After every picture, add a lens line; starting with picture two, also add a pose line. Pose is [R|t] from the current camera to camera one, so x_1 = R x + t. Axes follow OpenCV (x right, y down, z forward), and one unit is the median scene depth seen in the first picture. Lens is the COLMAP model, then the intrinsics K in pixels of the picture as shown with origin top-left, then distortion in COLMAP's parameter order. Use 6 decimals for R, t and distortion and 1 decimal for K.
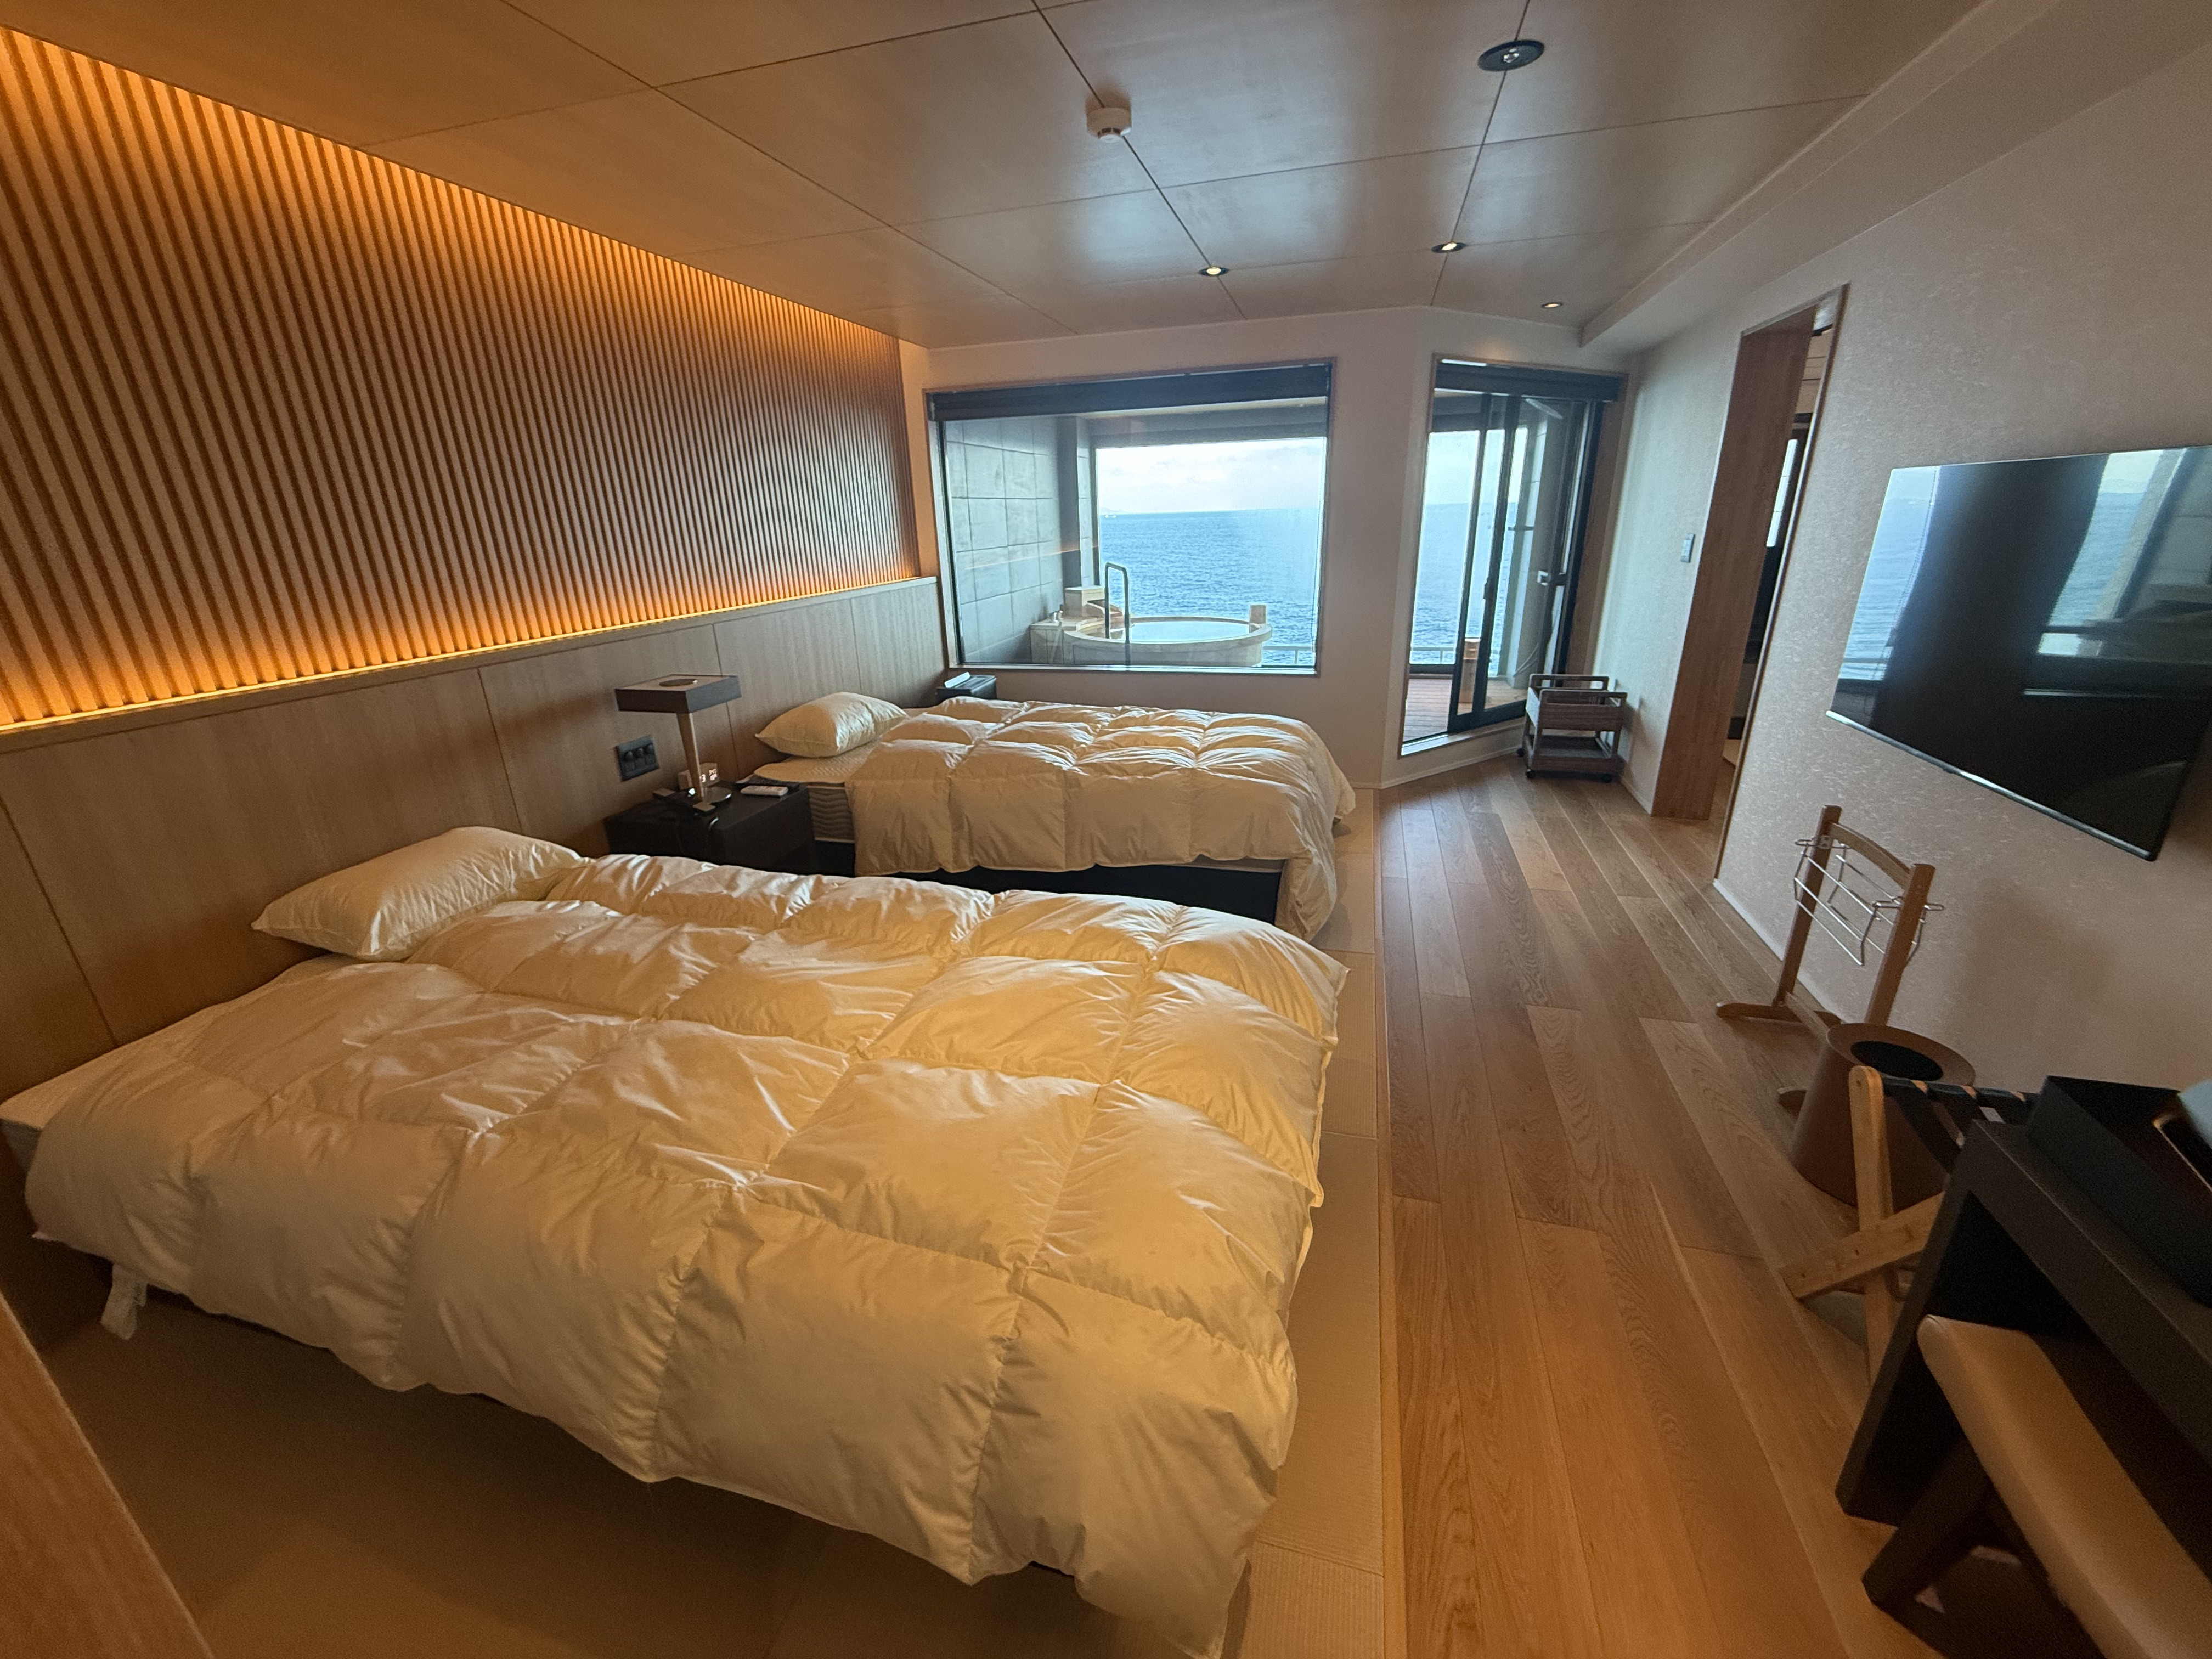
lens RADIAL K [[884.1, 0, 1105.3], [0, 884.1, 832.5], [0, 0, 1]] dist [0.014096, 0.000004]
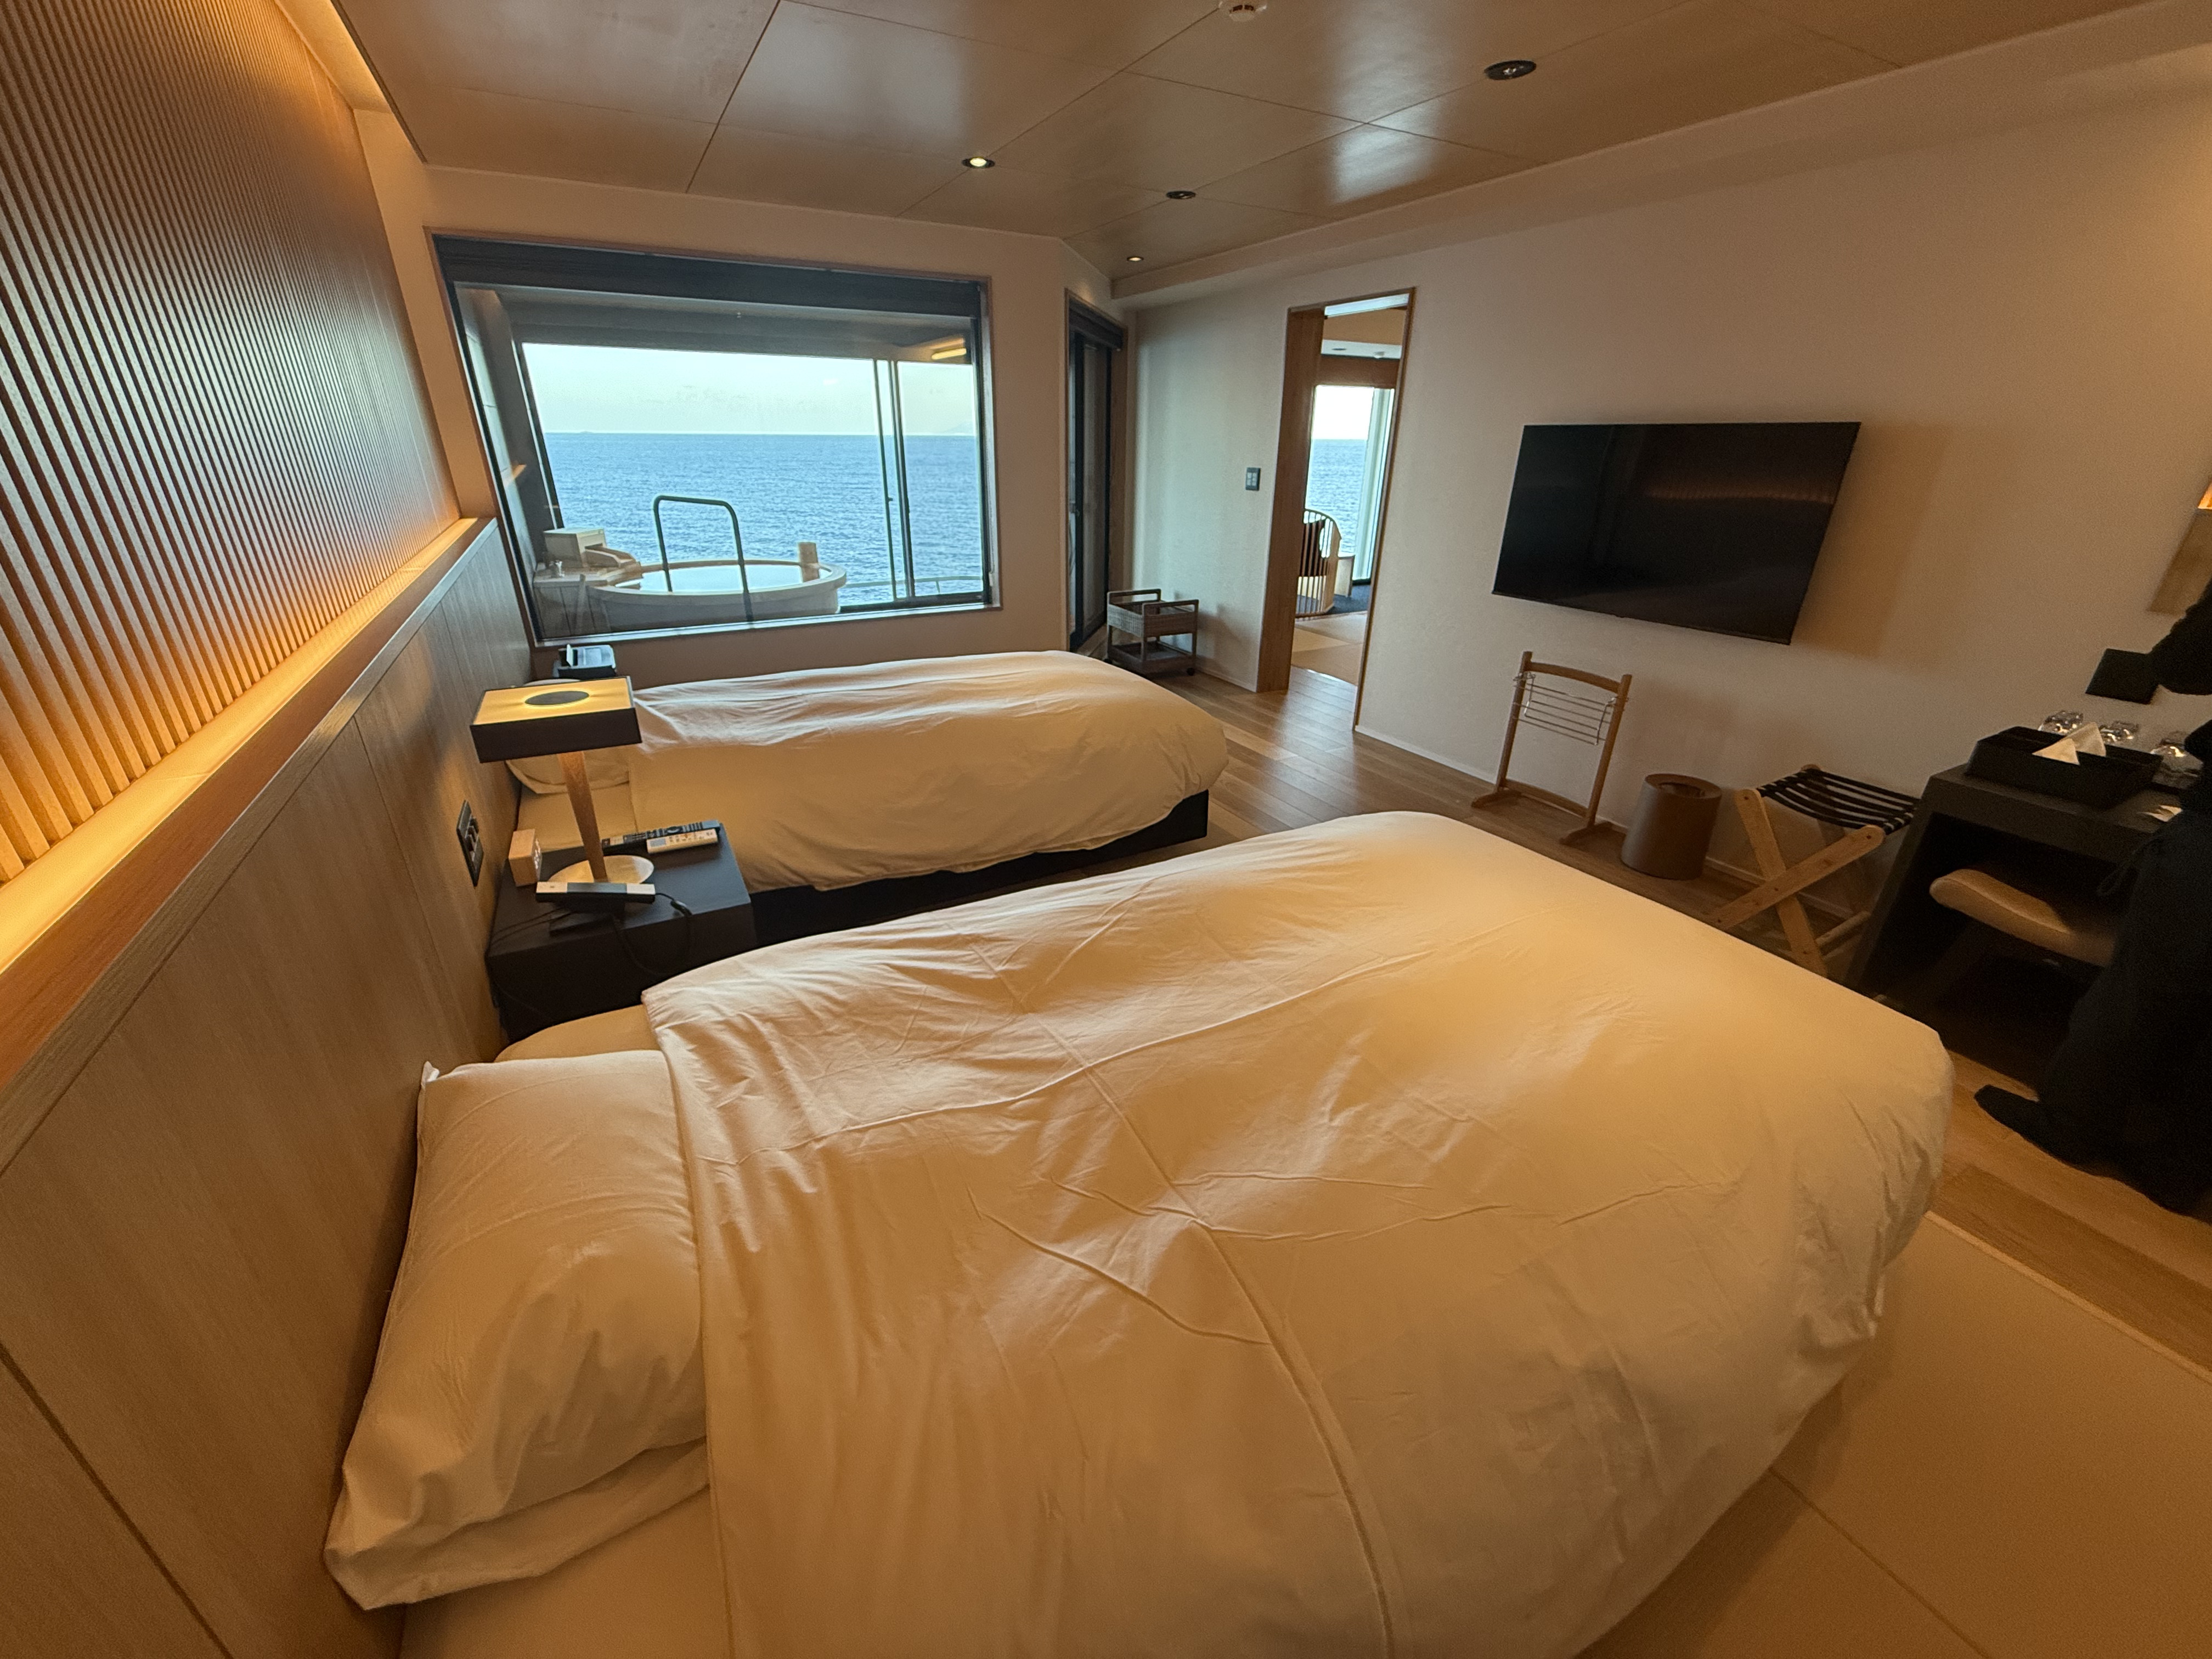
lens RADIAL K [[884.1, 0, 1107.2], [0, 884.1, 827.7], [0, 0, 1]] dist [0.014096, 0.000004]
pose [[0.708830, -0.256495, 0.657092, -0.380308], [0.216079, 0.965718, 0.143873, -0.054618], [-0.671468, 0.040003, 0.739953, 0.184150]]
